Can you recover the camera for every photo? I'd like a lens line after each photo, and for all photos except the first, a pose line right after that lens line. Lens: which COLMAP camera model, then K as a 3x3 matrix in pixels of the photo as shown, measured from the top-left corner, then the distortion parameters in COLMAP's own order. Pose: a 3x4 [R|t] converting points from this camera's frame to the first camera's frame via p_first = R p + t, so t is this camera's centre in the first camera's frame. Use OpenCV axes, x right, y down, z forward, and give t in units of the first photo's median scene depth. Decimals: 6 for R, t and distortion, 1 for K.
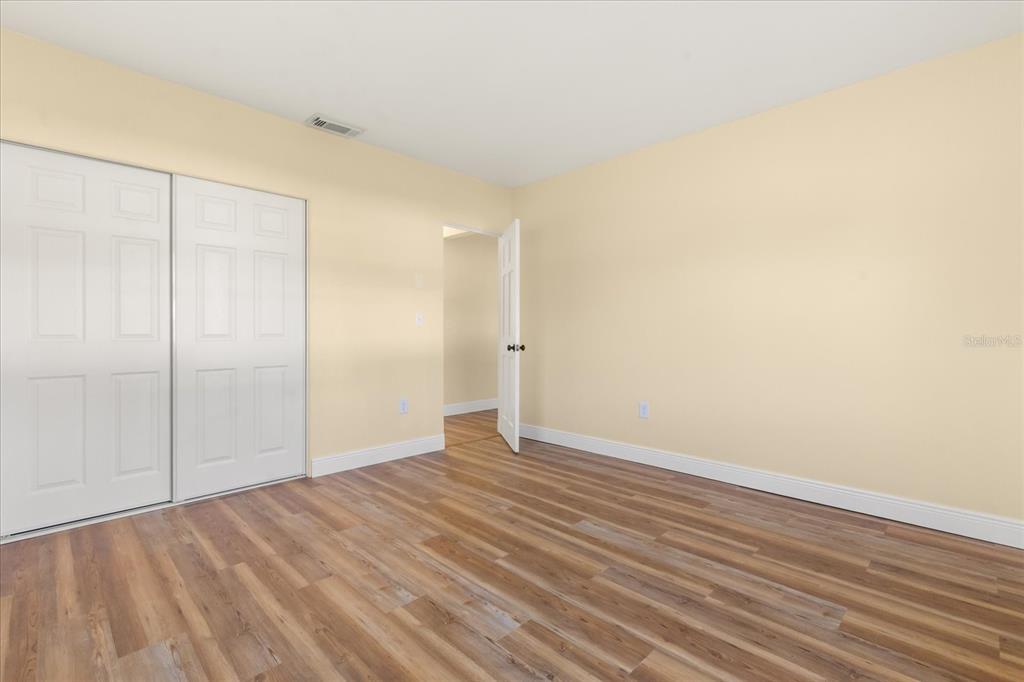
lens RADIAL K [[464.7, 0, 511.6], [0, 464.7, 336.4], [0, 0, 1]] dist [0.000586, 0.000037]
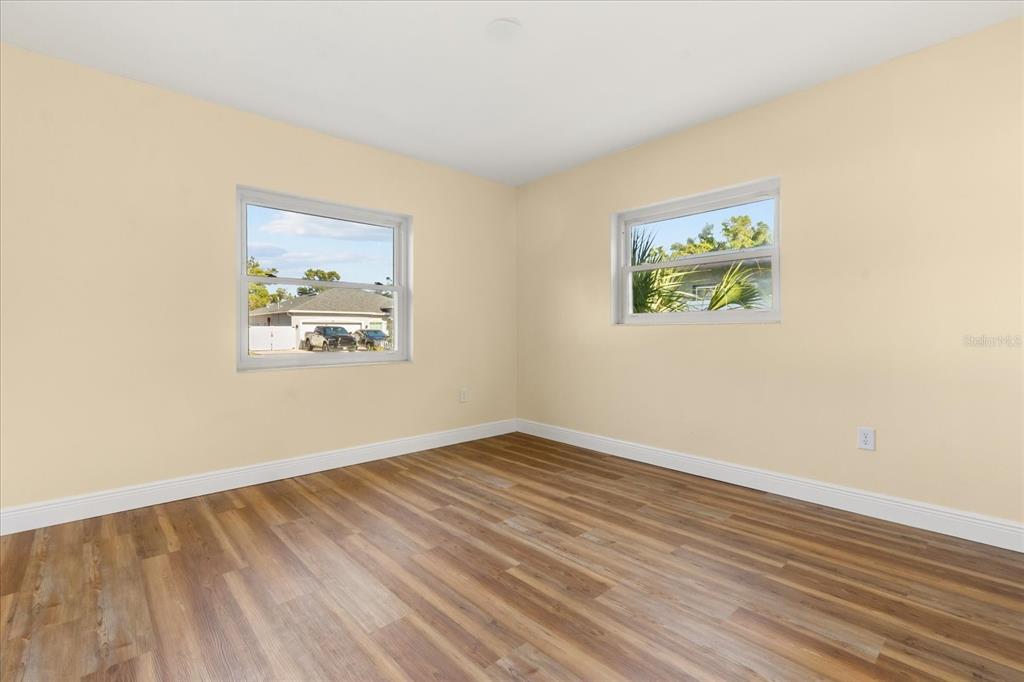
lens RADIAL K [[464.7, 0, 512.2], [0, 464.7, 337.7], [0, 0, 1]] dist [0.000586, 0.000037]
pose [[-0.998904, 0.002331, 0.046753, -0.066664], [0.003492, 0.999687, 0.024773, -0.015900], [-0.046681, 0.024909, -0.998599, 2.002604]]
